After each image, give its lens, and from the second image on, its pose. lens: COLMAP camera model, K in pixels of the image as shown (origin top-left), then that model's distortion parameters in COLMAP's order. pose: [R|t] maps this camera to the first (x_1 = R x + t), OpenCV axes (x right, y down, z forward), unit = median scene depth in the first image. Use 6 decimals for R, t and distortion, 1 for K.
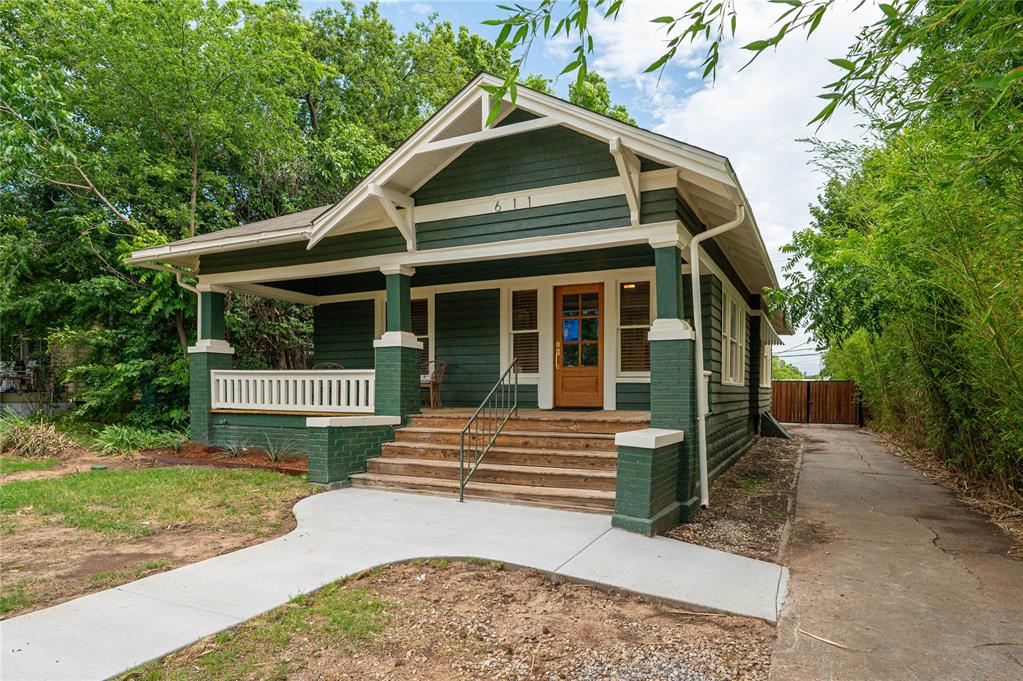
lens RADIAL K [[491.9, 0, 511.5], [0, 491.9, 340.5], [0, 0, 1]] dist [0.000129, 0.000454]
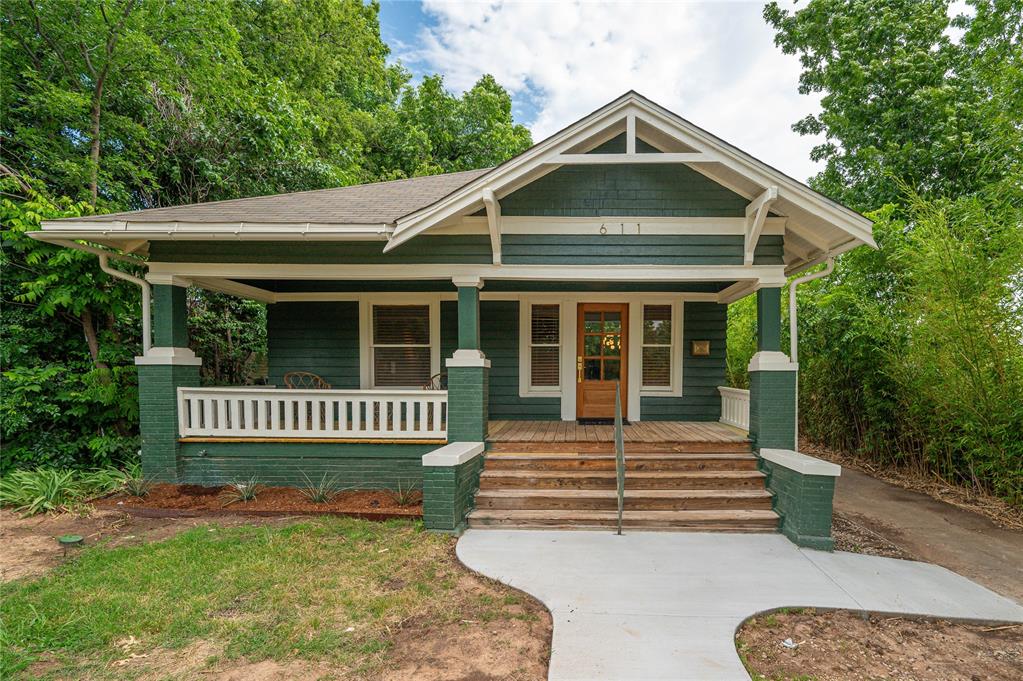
lens RADIAL K [[457.8, 0, 511.3], [0, 457.8, 350.0], [0, 0, 1]] dist [0.000154, 0.000081]
pose [[0.932928, 0.014418, 0.359775, -0.491284], [-0.029780, 0.998864, 0.037191, -0.053668], [-0.358830, -0.045410, 0.932298, 0.182613]]
